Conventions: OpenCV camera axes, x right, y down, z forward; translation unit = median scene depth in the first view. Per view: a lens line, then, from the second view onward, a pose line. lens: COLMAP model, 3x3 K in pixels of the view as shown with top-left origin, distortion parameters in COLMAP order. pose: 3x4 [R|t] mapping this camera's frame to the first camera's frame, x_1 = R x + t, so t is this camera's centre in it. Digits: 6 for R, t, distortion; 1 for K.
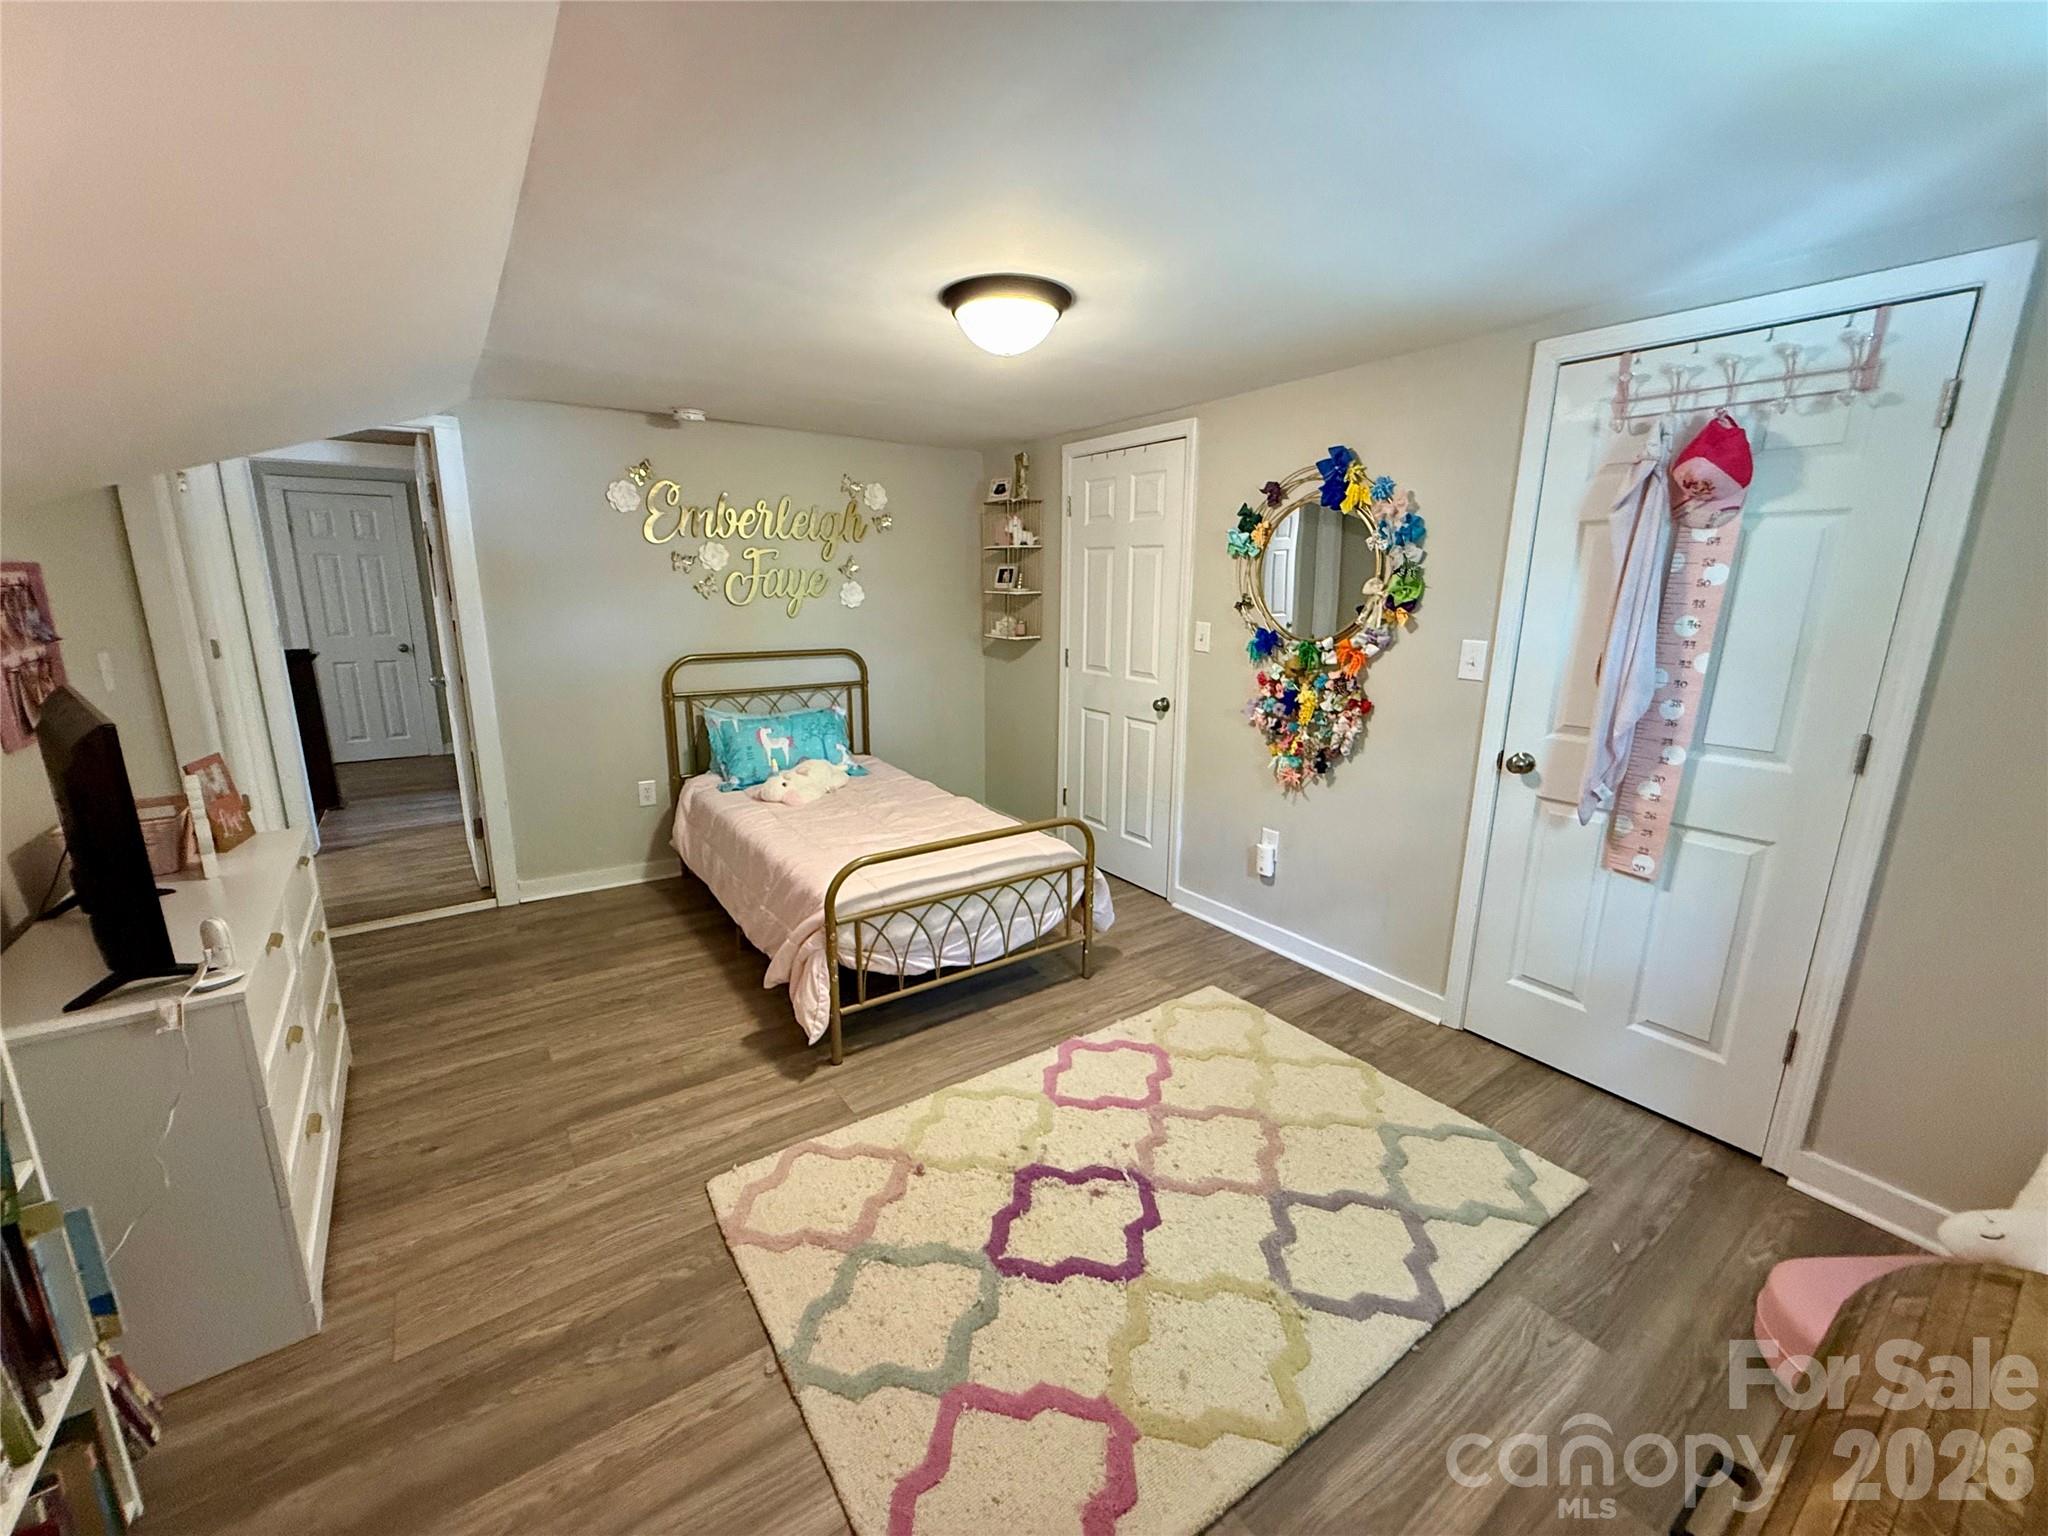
lens RADIAL K [[818.6, 0, 1021.0], [0, 818.6, 771.3], [0, 0, 1]] dist [-0.009662, 0.000013]
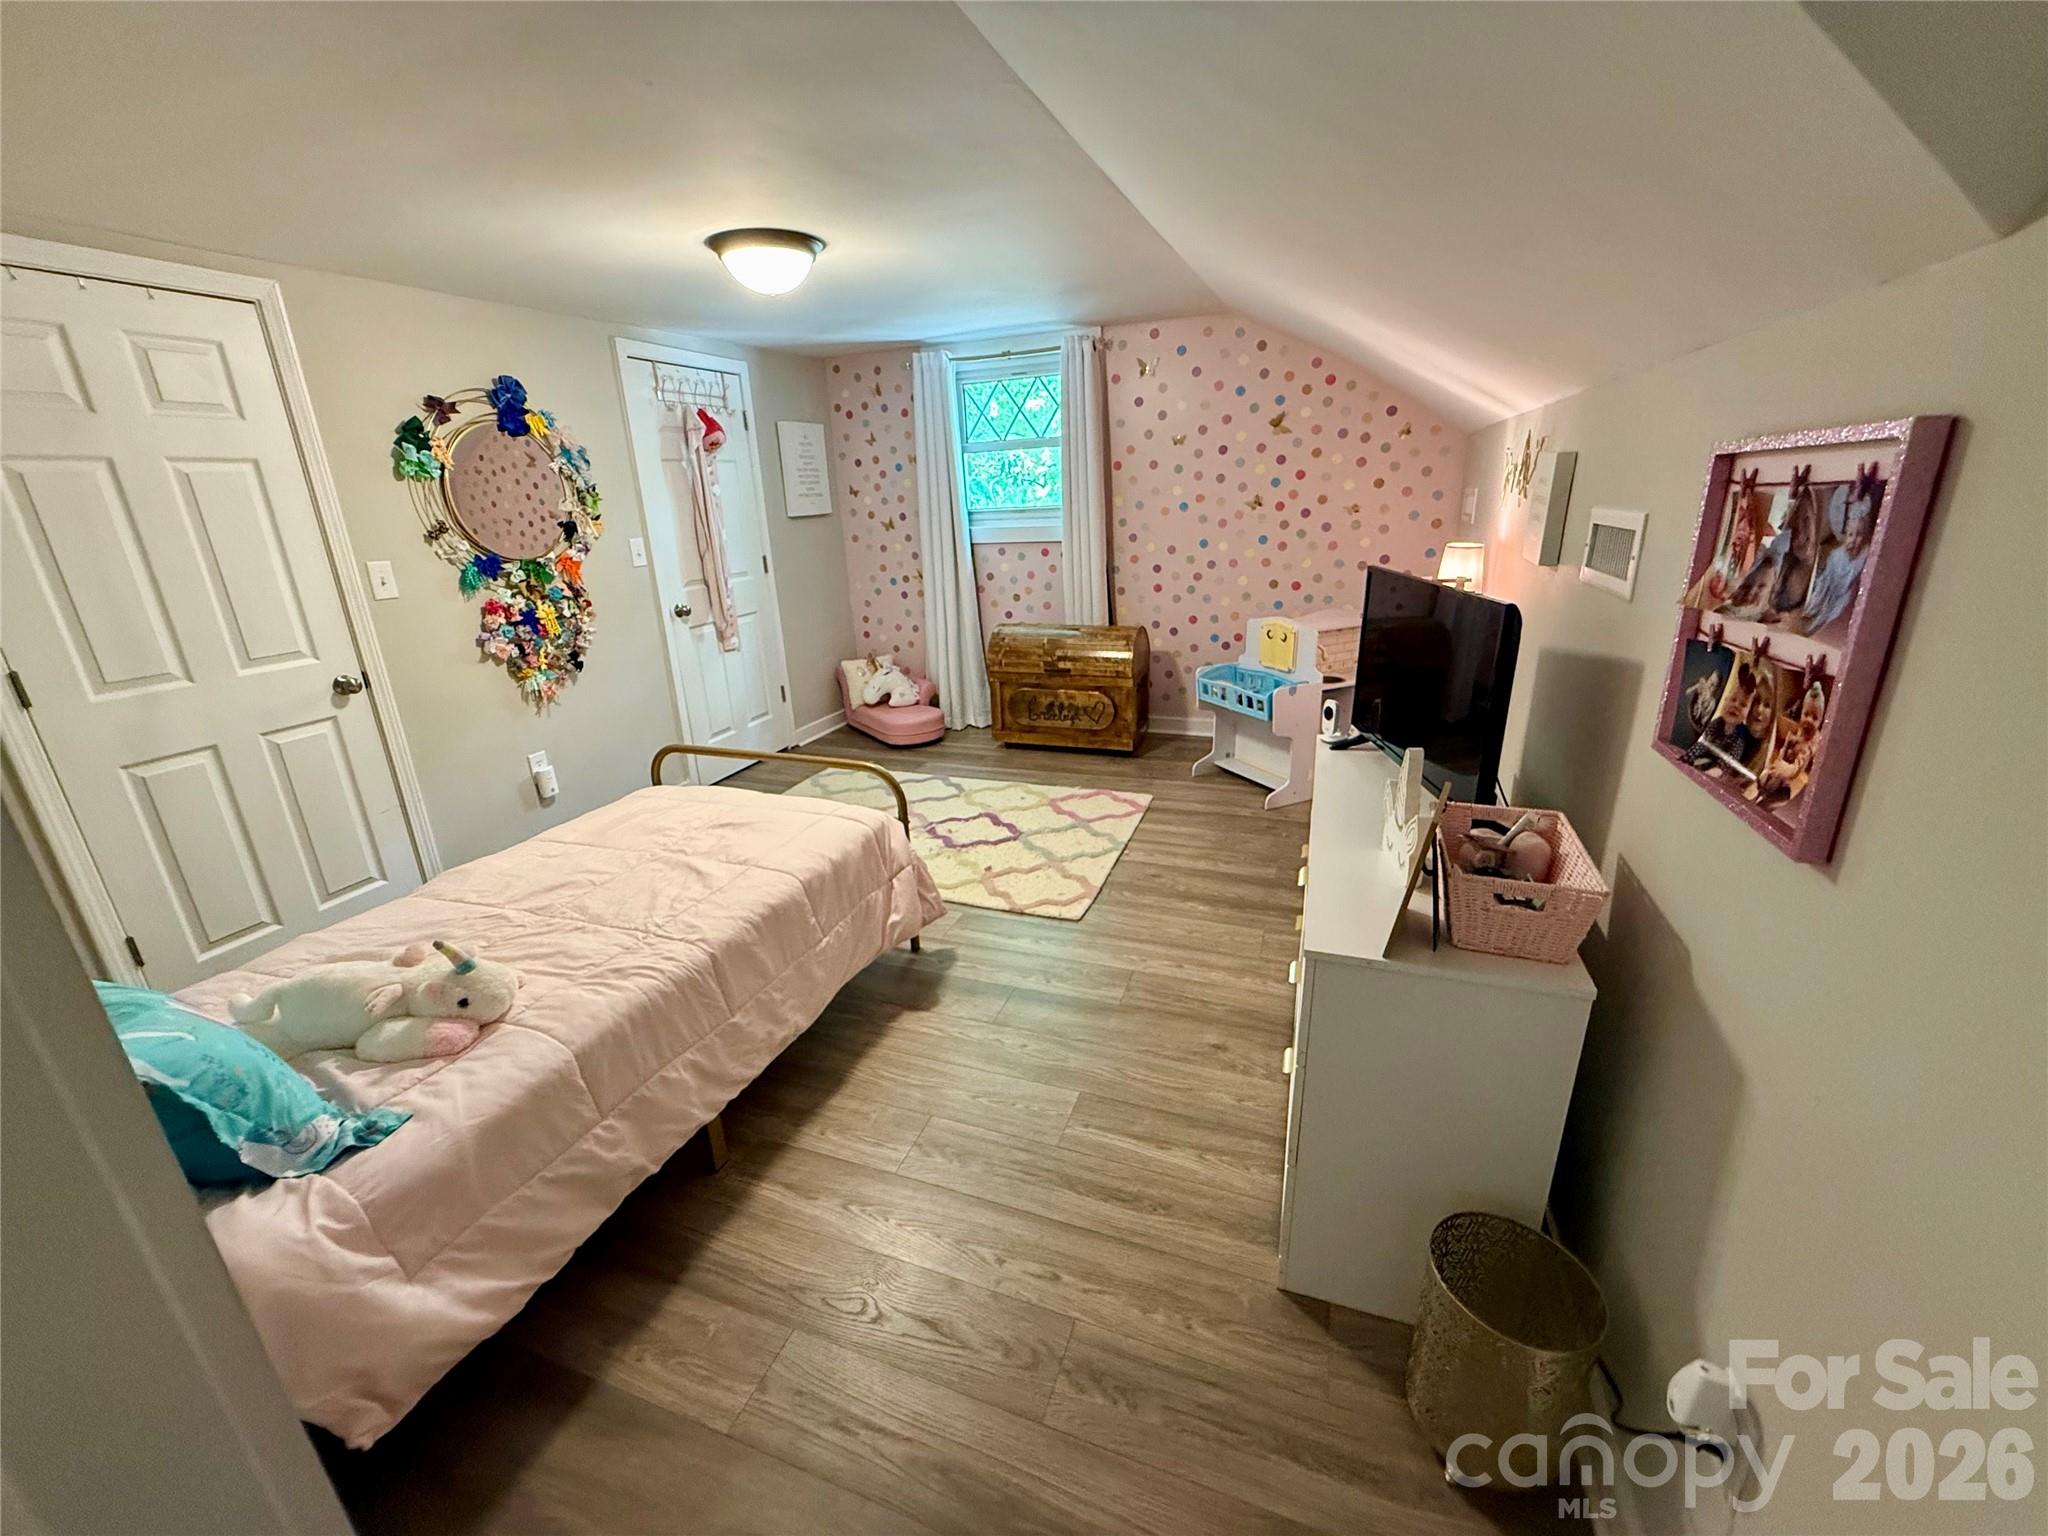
lens RADIAL K [[818.6, 0, 1021.0], [0, 818.6, 771.3], [0, 0, 1]] dist [-0.009662, 0.000013]
pose [[-0.566809, -0.260838, 0.781467, -1.267697], [0.215849, 0.868403, 0.446414, -0.350749], [-0.795070, 0.421711, -0.435917, 1.464345]]
